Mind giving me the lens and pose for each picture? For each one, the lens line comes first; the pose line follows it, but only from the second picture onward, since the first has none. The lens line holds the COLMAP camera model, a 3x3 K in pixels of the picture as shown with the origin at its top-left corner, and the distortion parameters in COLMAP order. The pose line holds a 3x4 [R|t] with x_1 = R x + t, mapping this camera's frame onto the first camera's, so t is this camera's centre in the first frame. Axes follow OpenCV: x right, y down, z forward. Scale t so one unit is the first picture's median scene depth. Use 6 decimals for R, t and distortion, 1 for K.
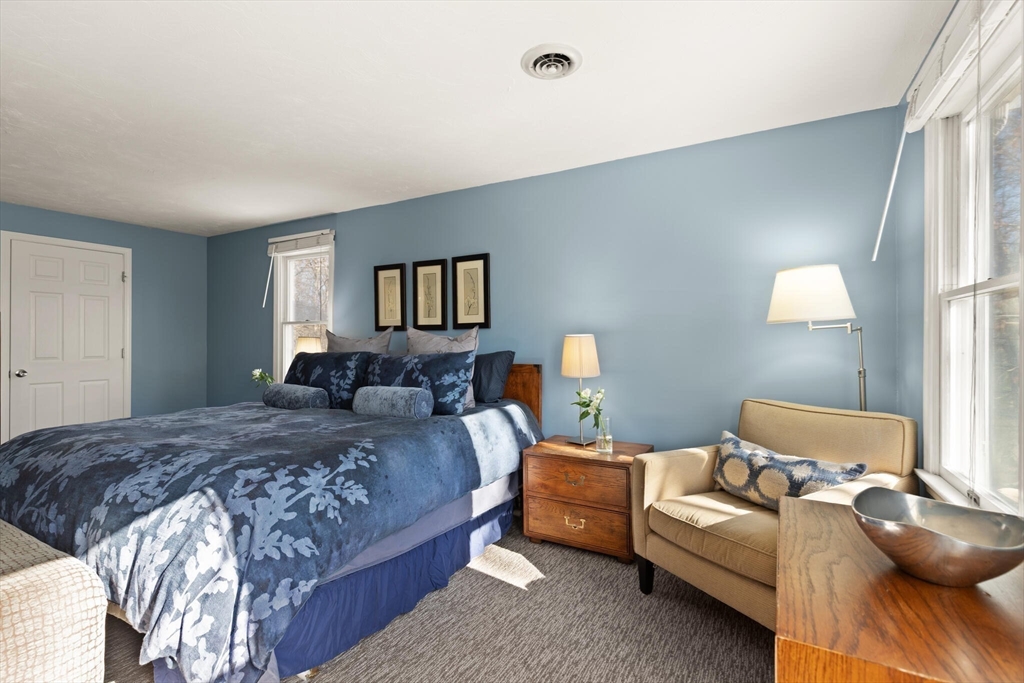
lens RADIAL K [[462.5, 0, 509.2], [0, 462.5, 339.9], [0, 0, 1]] dist [0.007727, -0.002650]
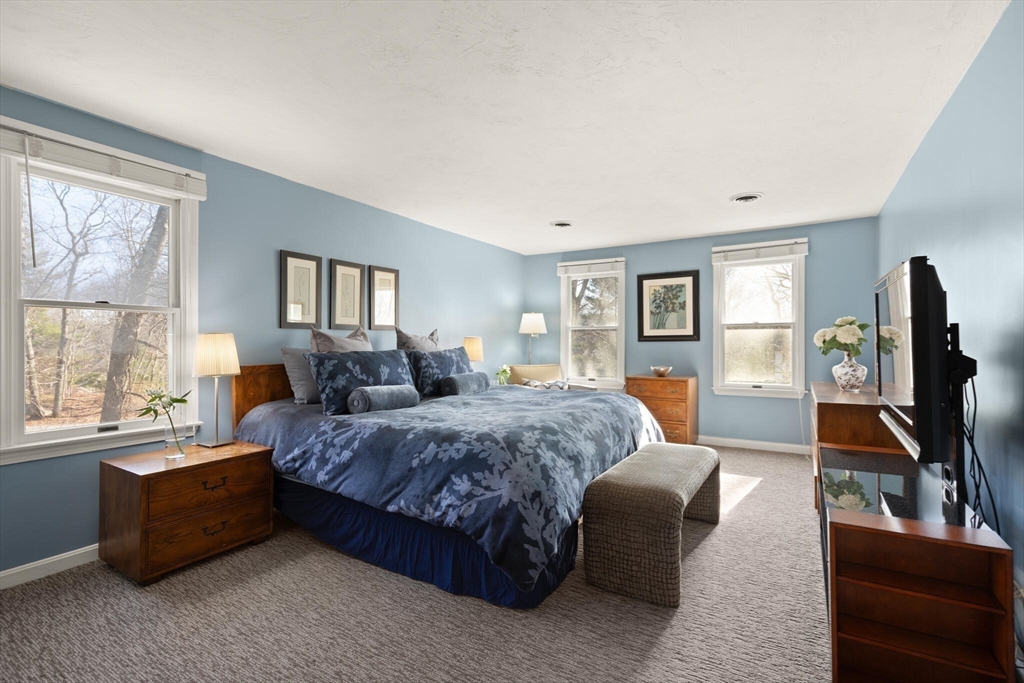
lens RADIAL K [[462.5, 0, 510.5], [0, 462.5, 340.4], [0, 0, 1]] dist [0.007727, -0.002650]
pose [[0.053763, 0.006173, 0.998535, -1.151196], [0.004343, 0.999970, -0.006416, 0.011185], [-0.998544, 0.004682, 0.053735, 0.571124]]
